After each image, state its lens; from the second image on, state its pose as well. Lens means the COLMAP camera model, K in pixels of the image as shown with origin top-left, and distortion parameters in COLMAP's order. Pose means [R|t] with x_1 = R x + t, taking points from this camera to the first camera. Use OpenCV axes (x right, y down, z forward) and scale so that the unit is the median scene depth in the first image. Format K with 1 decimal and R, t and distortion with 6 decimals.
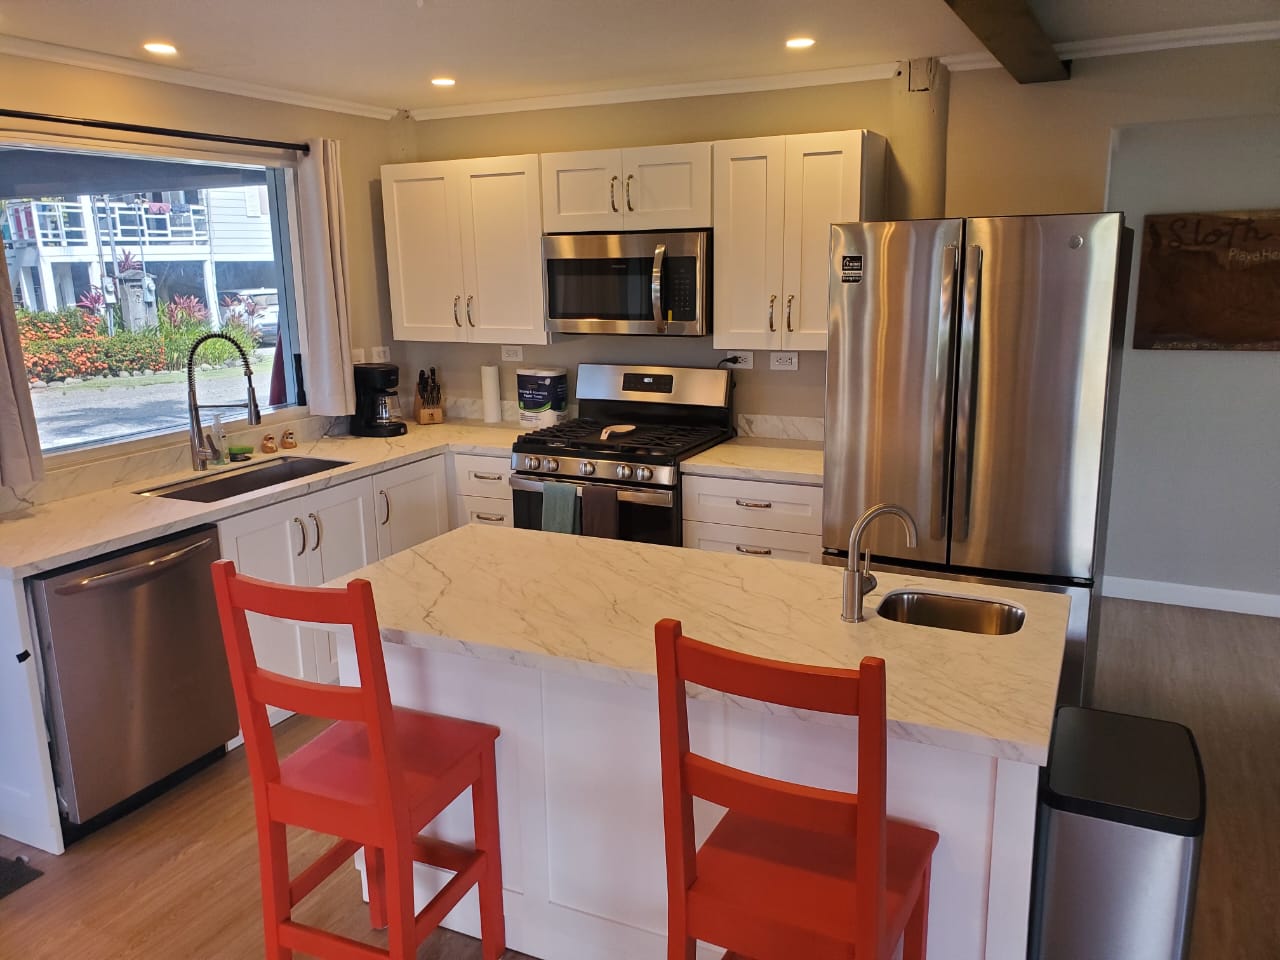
lens RADIAL K [[1016.3, 0, 630.3], [0, 1016.3, 496.0], [0, 0, 1]] dist [0.033861, -0.021640]
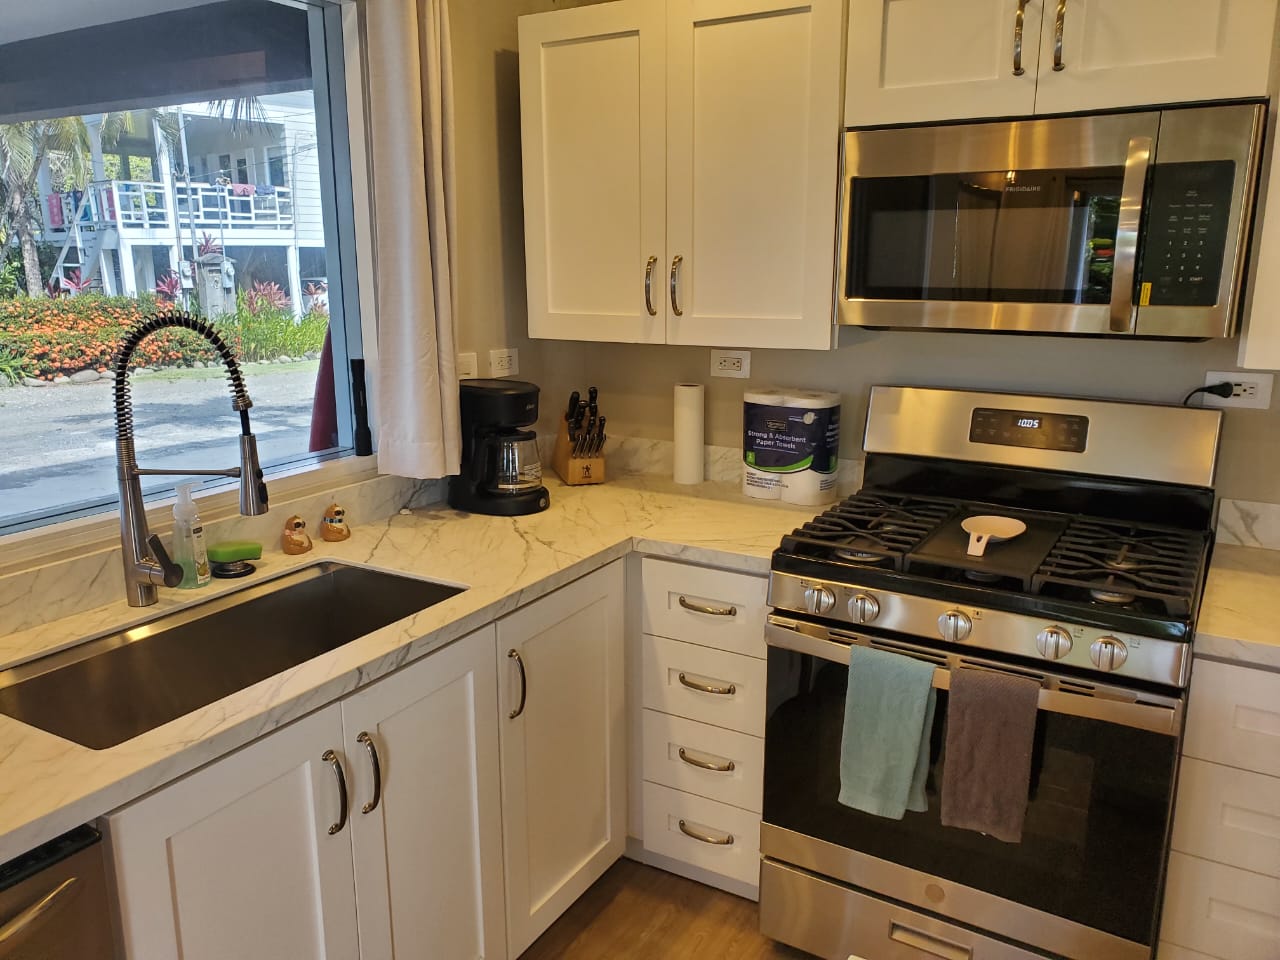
lens RADIAL K [[1016.3, 0, 621.7], [0, 1016.3, 493.2], [0, 0, 1]] dist [0.033861, -0.021640]
pose [[0.996147, 0.032819, -0.081323, -0.149103], [-0.032809, 0.999461, 0.001454, -0.078062], [0.081327, 0.001219, 0.996687, 0.500745]]
